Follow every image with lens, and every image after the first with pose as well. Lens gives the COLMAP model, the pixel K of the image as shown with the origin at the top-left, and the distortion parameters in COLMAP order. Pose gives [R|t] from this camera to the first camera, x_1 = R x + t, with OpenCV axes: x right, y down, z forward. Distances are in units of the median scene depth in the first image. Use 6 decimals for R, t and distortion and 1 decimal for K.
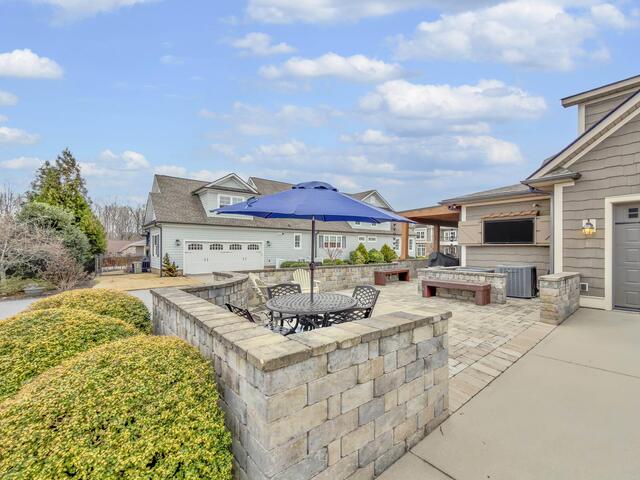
lens RADIAL K [[286.5, 0, 318.9], [0, 286.5, 244.7], [0, 0, 1]] dist [-0.001959, -0.000278]
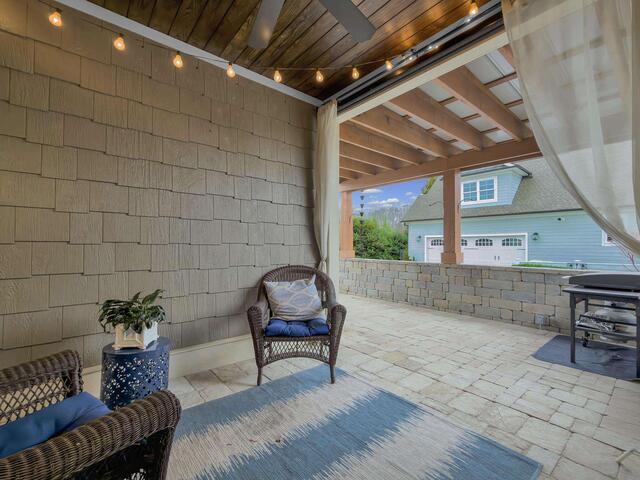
lens RADIAL K [[286.5, 0, 320.1], [0, 286.5, 240.8], [0, 0, 1]] dist [-0.001959, -0.000278]
pose [[0.003913, -0.013541, -0.999901, 1.168915], [0.011231, 0.999846, -0.013497, 0.022933], [0.999929, -0.011177, 0.004065, 1.243750]]
